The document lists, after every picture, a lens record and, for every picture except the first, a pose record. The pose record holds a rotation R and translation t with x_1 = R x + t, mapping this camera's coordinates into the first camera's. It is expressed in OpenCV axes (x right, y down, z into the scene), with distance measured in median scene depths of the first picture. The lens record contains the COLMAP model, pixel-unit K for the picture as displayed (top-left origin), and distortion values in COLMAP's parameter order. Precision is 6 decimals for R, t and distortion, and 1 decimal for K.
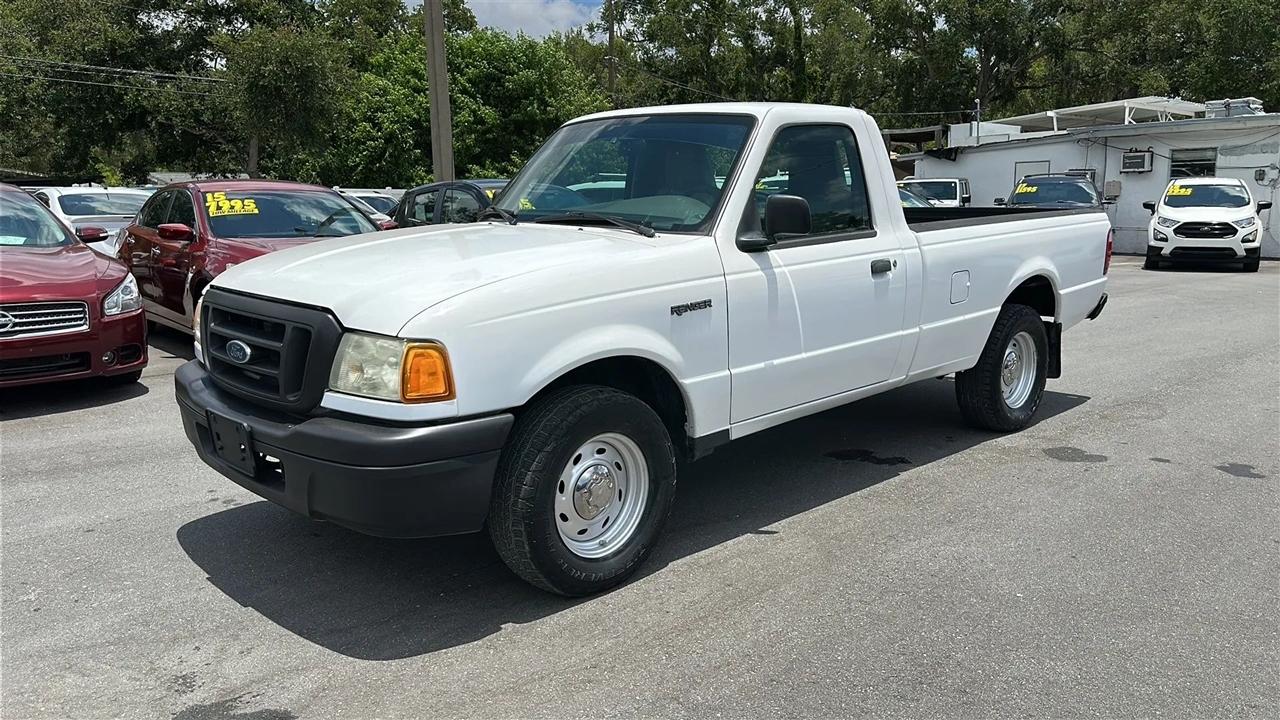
lens RADIAL K [[956.8, 0, 640.0], [0, 956.8, 360.0], [0, 0, 1]] dist [0.095420, -0.124484]
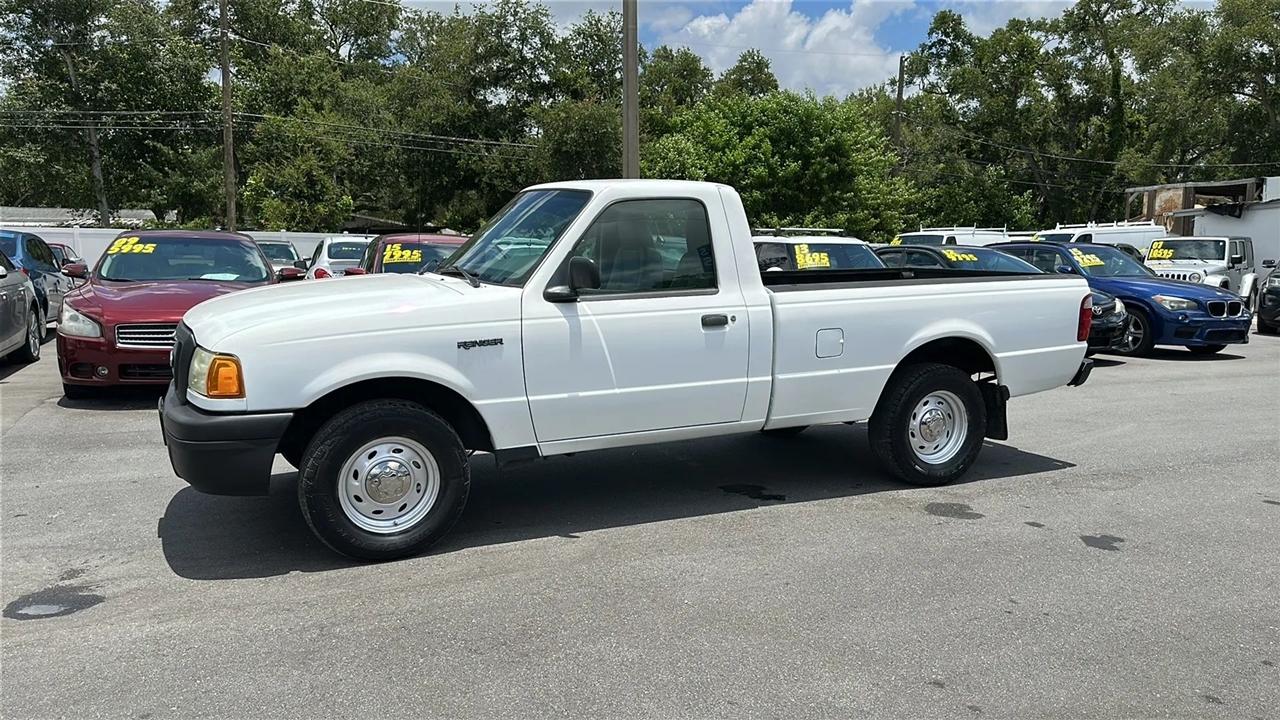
lens RADIAL K [[936.7, 0, 645.6], [0, 936.7, 358.8], [0, 0, 1]] dist [0.111126, -0.171054]
pose [[0.947171, 0.054359, -0.316089, 0.464213], [-0.070064, 0.996798, -0.038524, -0.001924], [0.312983, 0.058635, 0.947947, -0.074168]]
